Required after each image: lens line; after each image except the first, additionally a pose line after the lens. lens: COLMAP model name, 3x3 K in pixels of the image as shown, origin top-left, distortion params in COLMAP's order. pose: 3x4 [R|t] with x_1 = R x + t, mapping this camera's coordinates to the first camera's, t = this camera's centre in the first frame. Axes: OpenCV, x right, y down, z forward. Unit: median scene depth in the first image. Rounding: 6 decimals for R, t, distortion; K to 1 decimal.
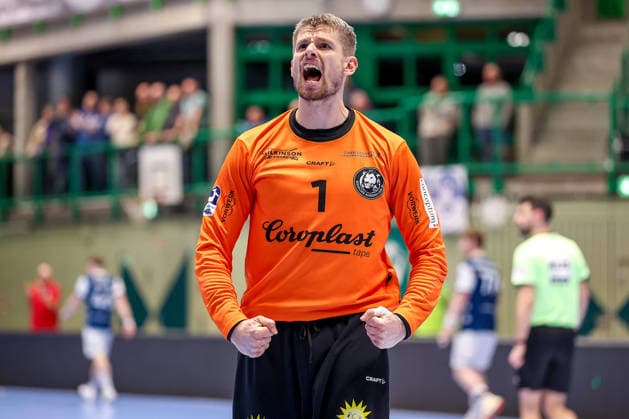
lens RADIAL K [[3871.4, 0, 314.0], [0, 3871.4, 166.1], [0, 0, 1]] dist [0.328149, 3.853989]
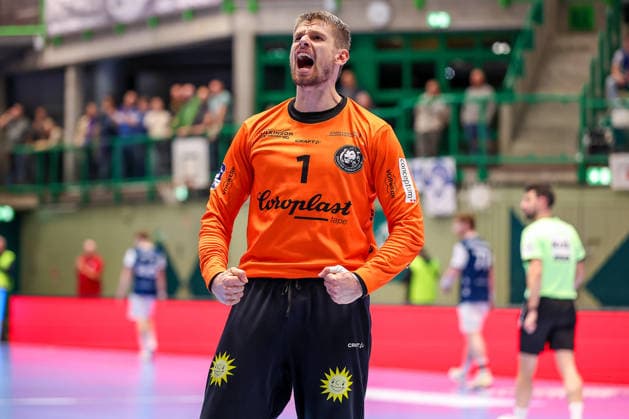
lens RADIAL K [[3871.4, 0, 314.0], [0, 3871.4, 166.1], [0, 0, 1]] dist [0.328149, 3.853989]
pose [[0.999900, 0.007012, 0.012287, -0.016875], [-0.007154, 0.999908, 0.011568, -0.010444], [-0.012204, -0.011654, 0.999858, -0.152496]]
